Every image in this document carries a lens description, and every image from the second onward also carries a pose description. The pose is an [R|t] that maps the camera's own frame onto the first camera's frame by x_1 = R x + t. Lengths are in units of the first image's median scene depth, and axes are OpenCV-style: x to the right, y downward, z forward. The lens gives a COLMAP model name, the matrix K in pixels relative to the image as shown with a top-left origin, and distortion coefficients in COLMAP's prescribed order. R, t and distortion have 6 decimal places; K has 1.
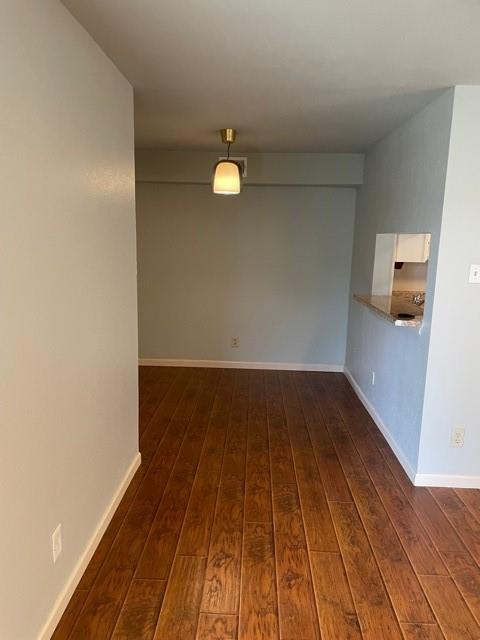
lens RADIAL K [[481.5, 0, 239.5], [0, 481.5, 324.9], [0, 0, 1]] dist [0.060847, -0.089465]
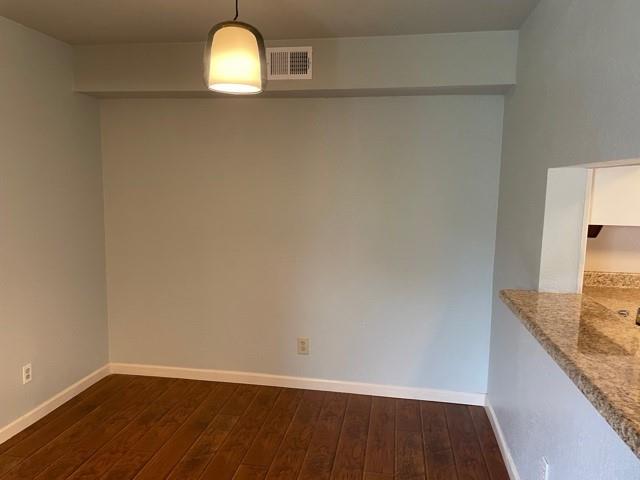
lens RADIAL K [[481.5, 0, 319.4], [0, 481.5, 236.6], [0, 0, 1]] dist [0.060847, -0.089465]
pose [[0.992382, 0.010086, -0.122783, 0.109919], [-0.019558, 0.996902, -0.076185, -0.073995], [0.121635, 0.078006, 0.989505, 0.472930]]
